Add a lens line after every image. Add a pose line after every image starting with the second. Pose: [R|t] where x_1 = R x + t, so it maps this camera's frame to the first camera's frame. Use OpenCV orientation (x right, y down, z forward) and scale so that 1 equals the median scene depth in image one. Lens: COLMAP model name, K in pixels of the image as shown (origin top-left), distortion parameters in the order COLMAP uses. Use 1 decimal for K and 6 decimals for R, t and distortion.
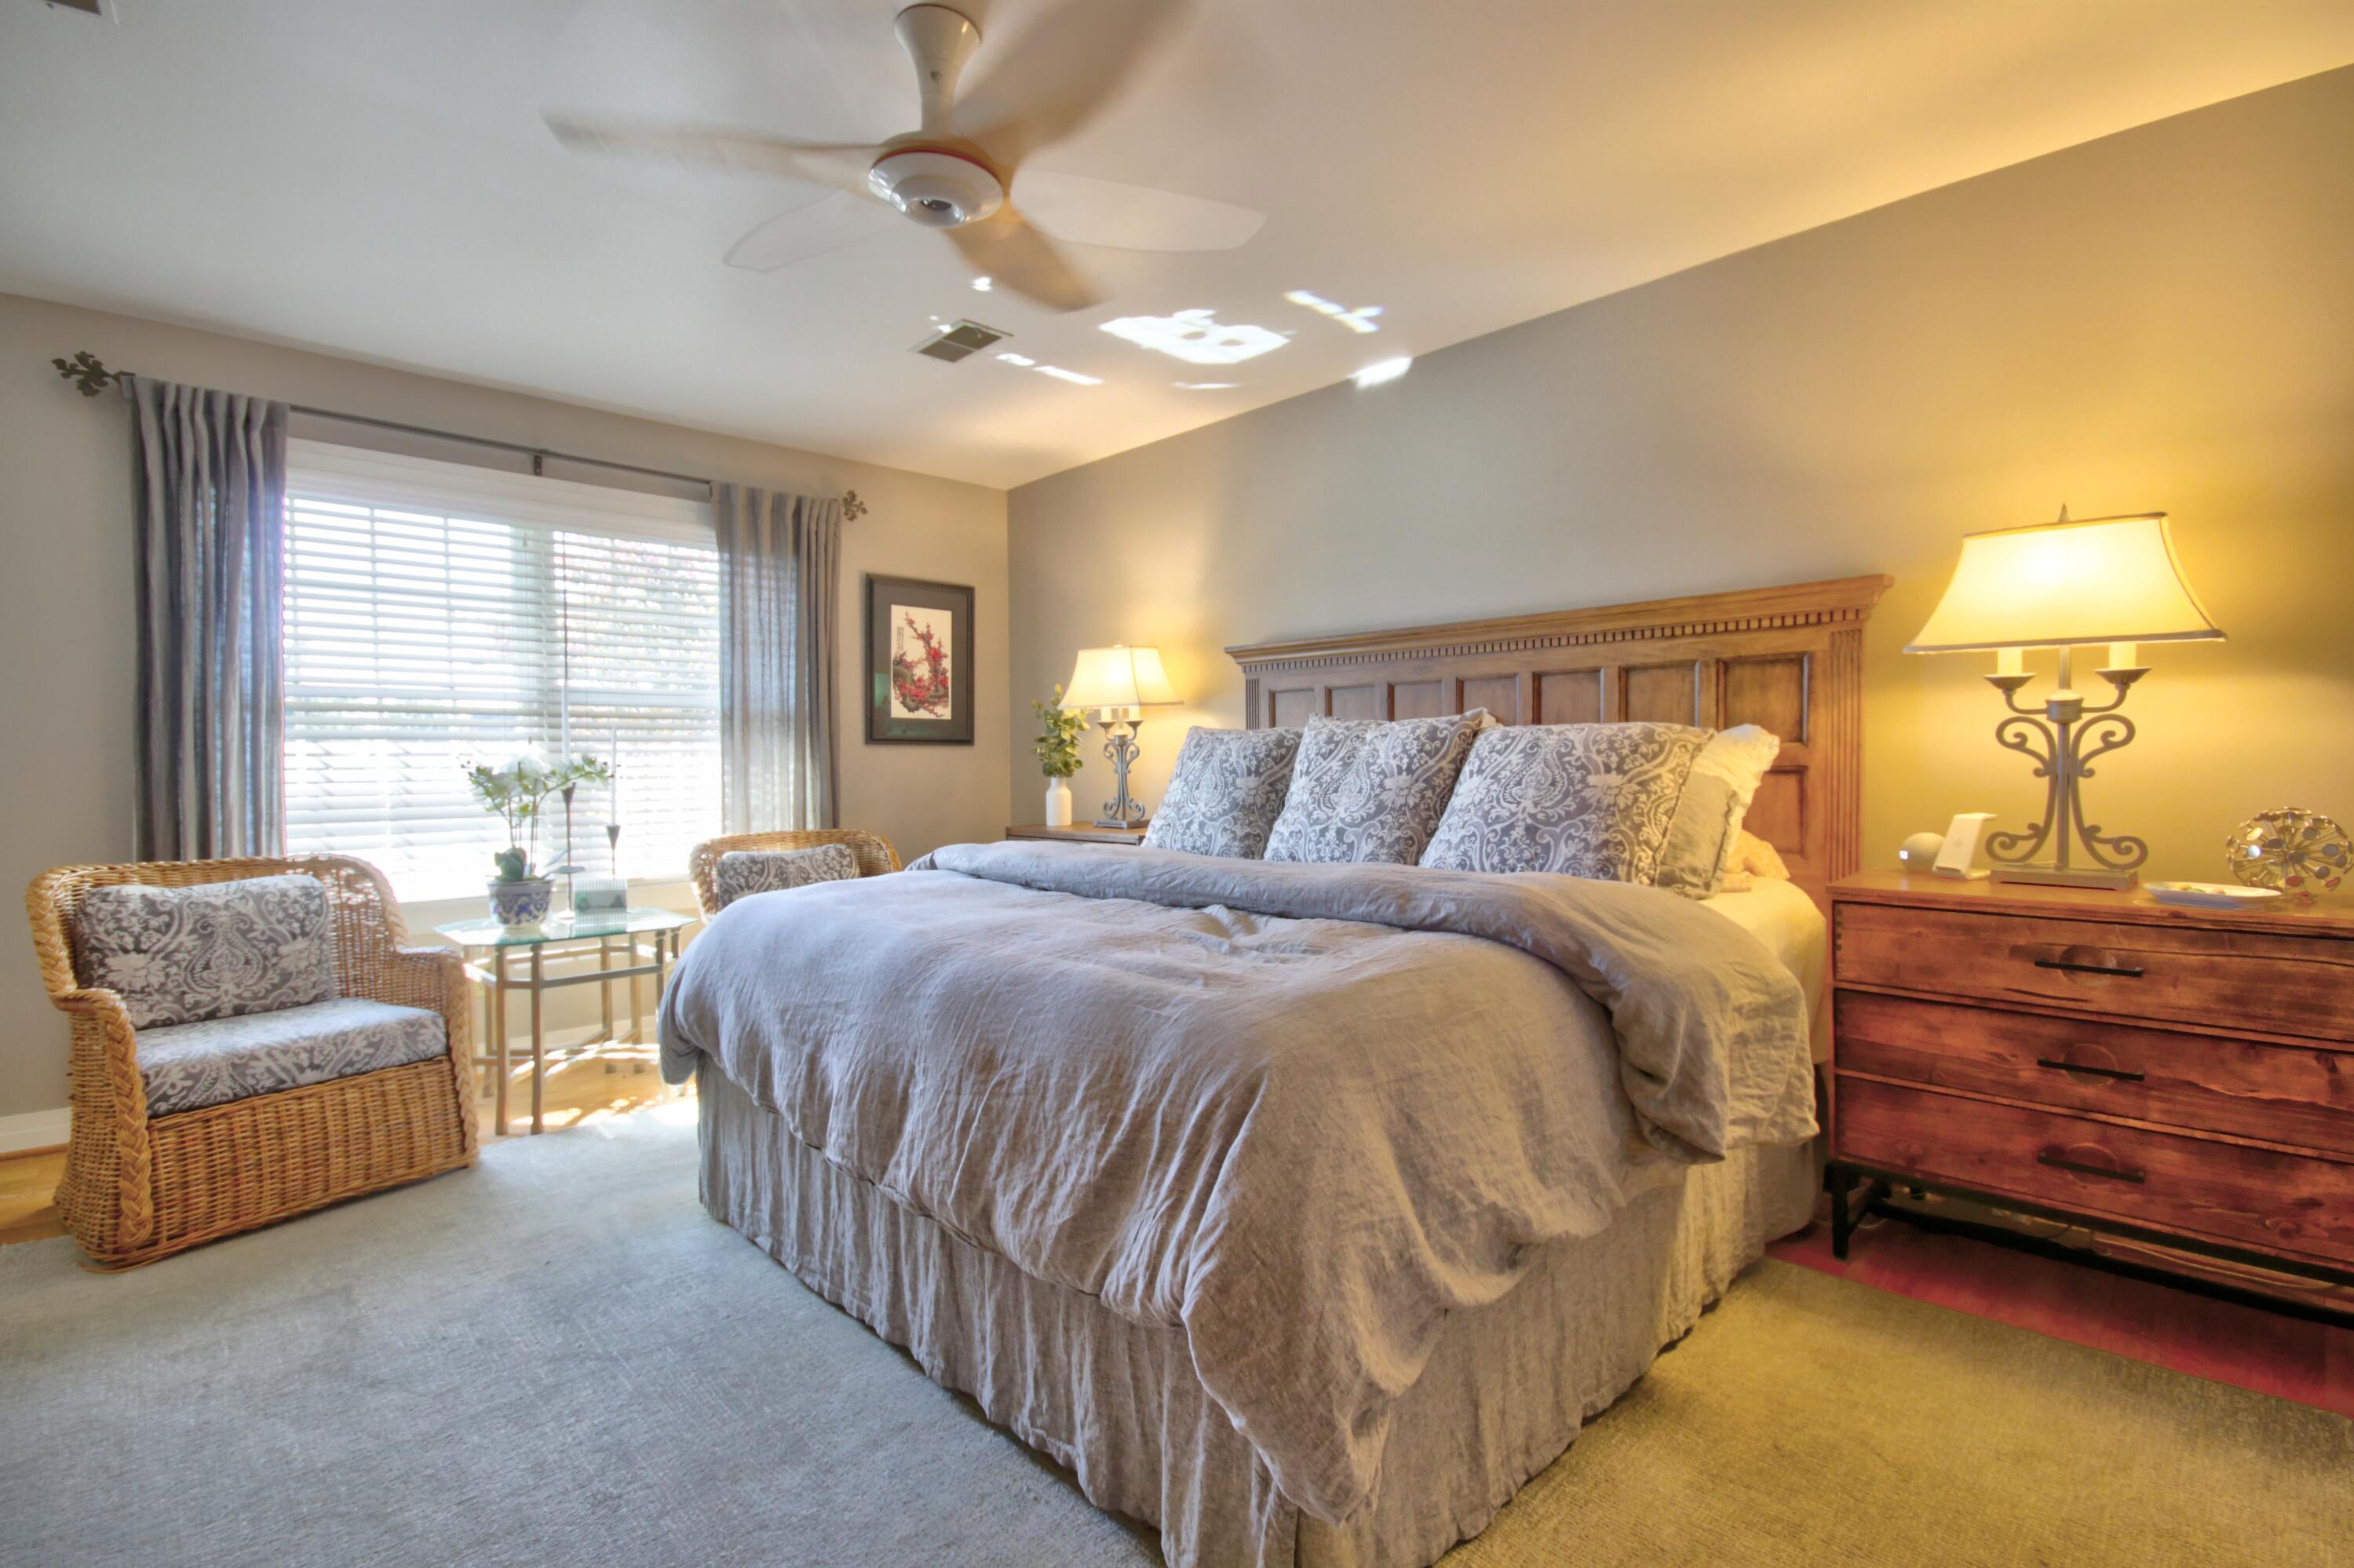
lens RADIAL K [[1114.5, 0, 1138.8], [0, 1114.5, 752.1], [0, 0, 1]] dist [0.032427, -0.000065]
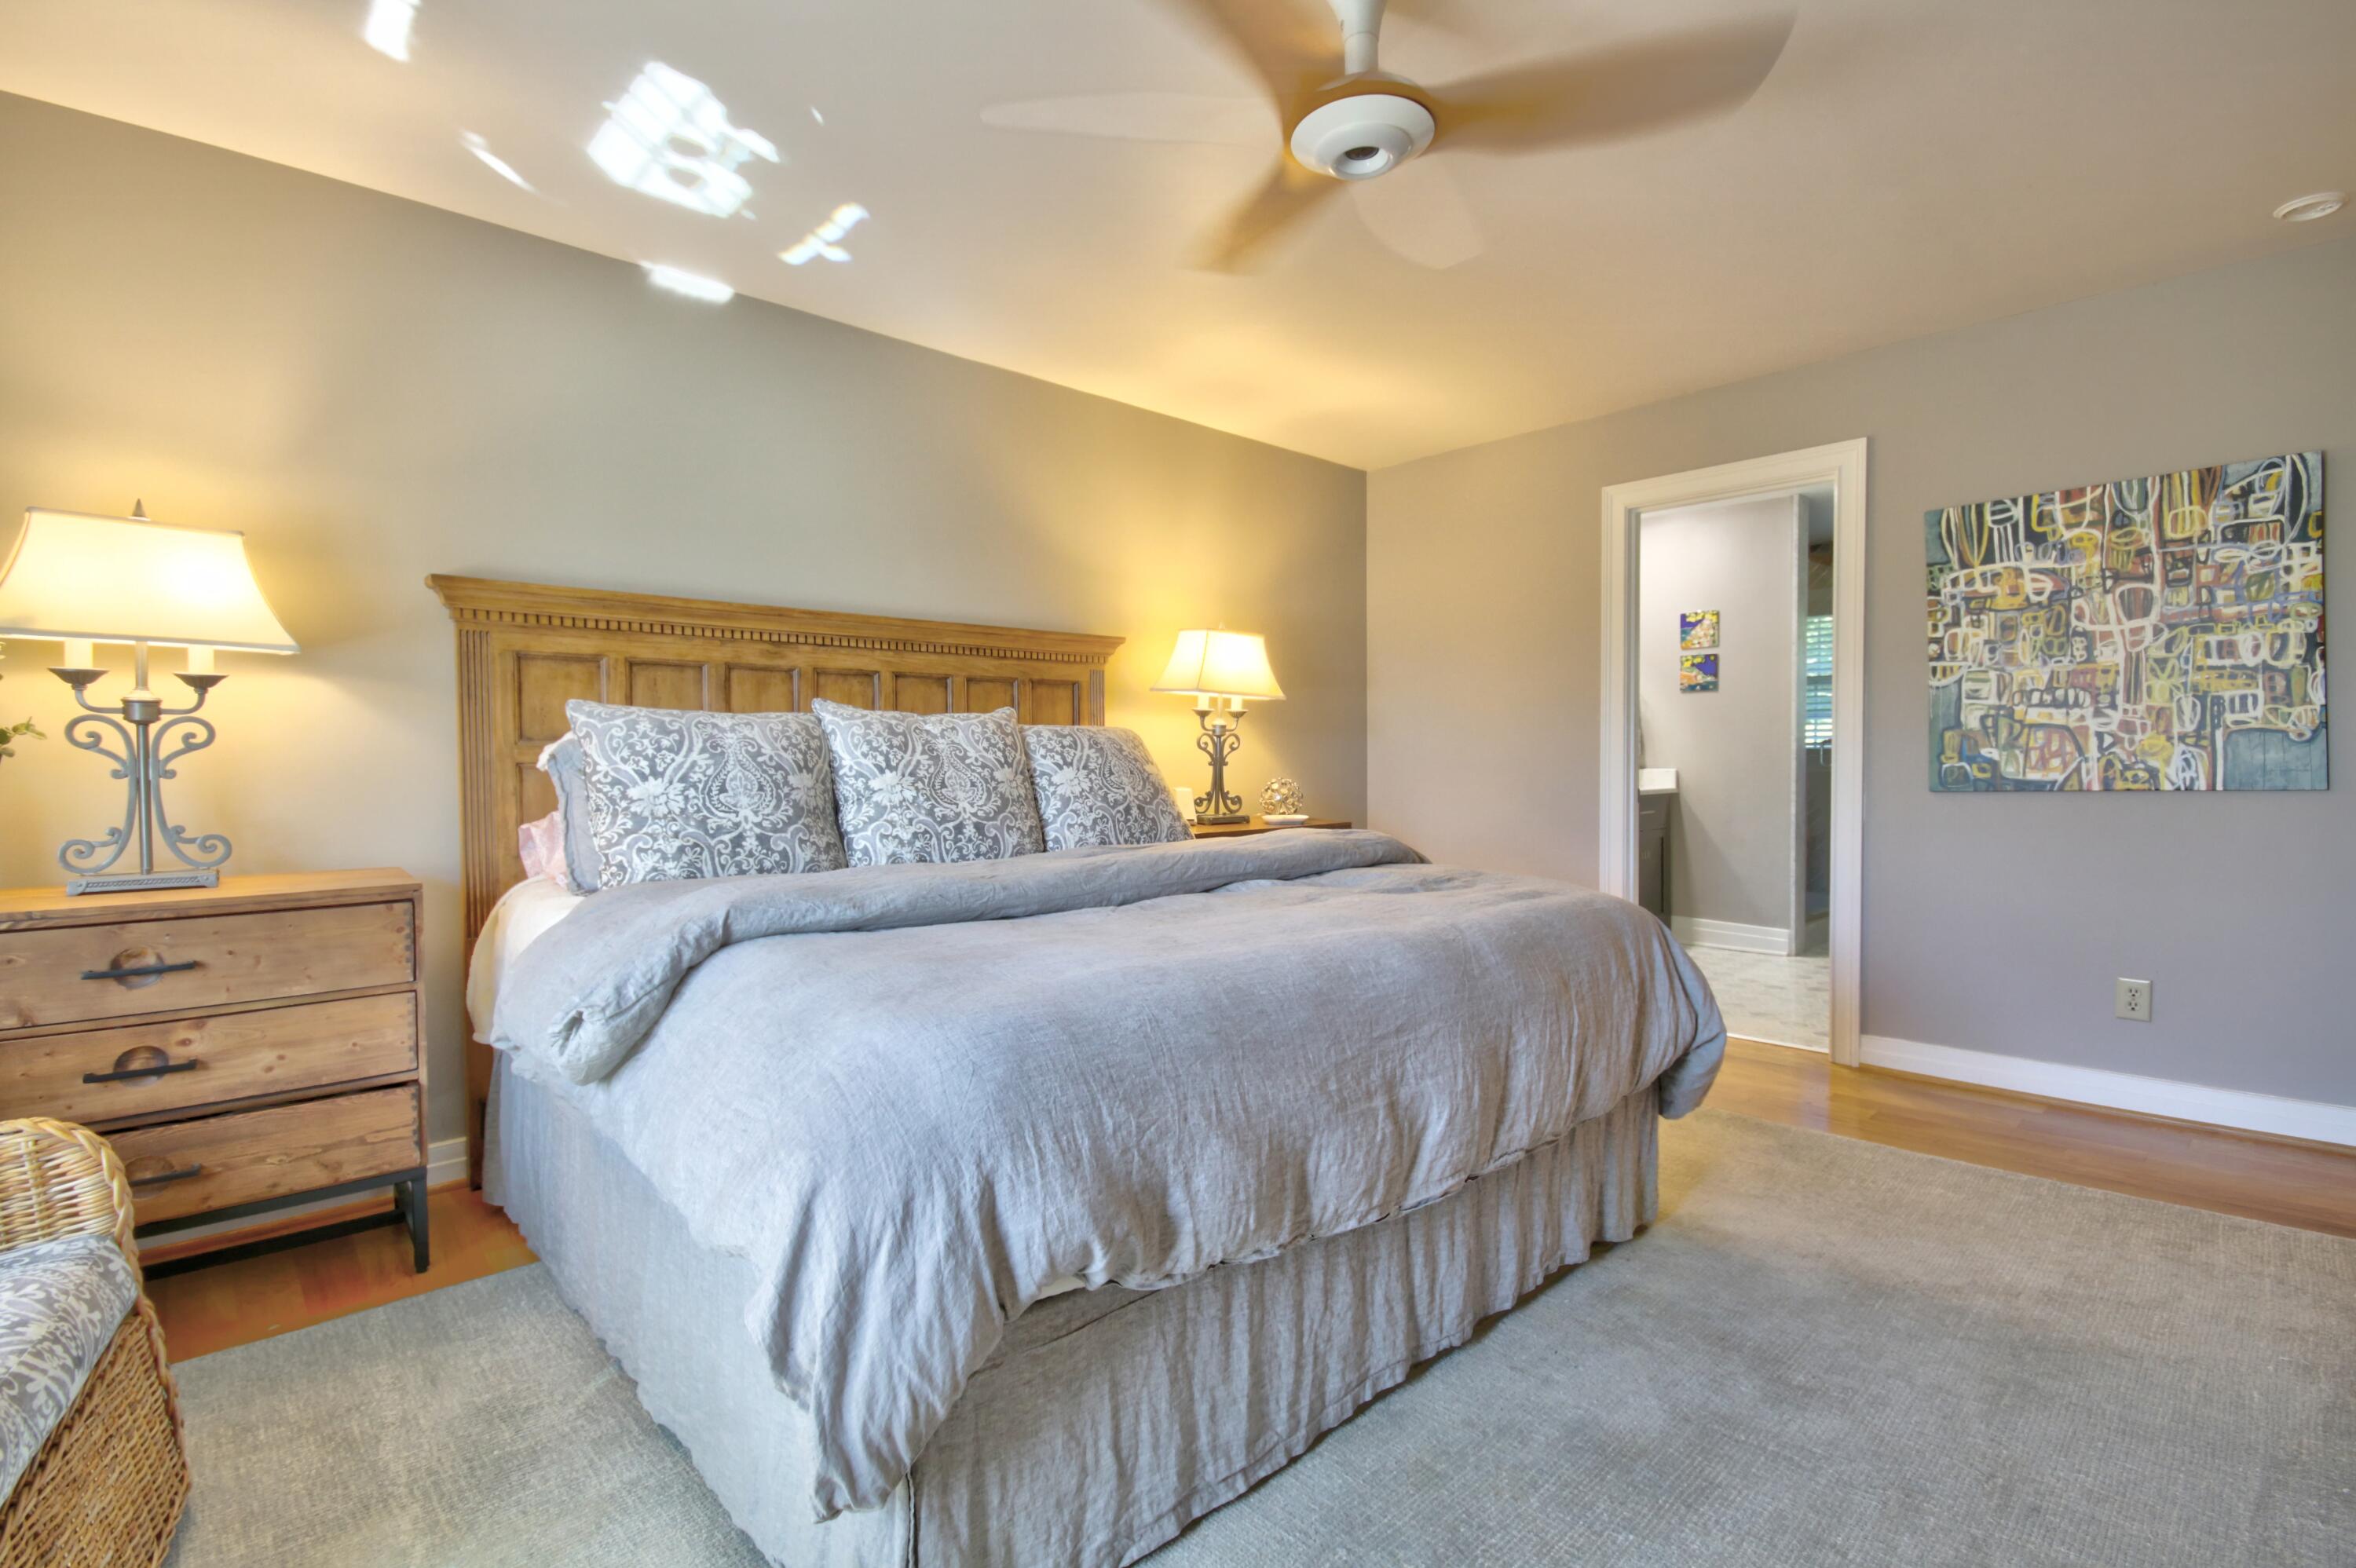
lens RADIAL K [[1079.7, 0, 1169.8], [0, 1079.7, 785.2], [0, 0, 1]] dist [0.001637, -0.000697]
pose [[0.009135, -0.020683, 0.999744, -0.545360], [-0.007148, 0.999759, 0.020748, 0.010361], [-0.999933, -0.007335, 0.008985, 0.590586]]
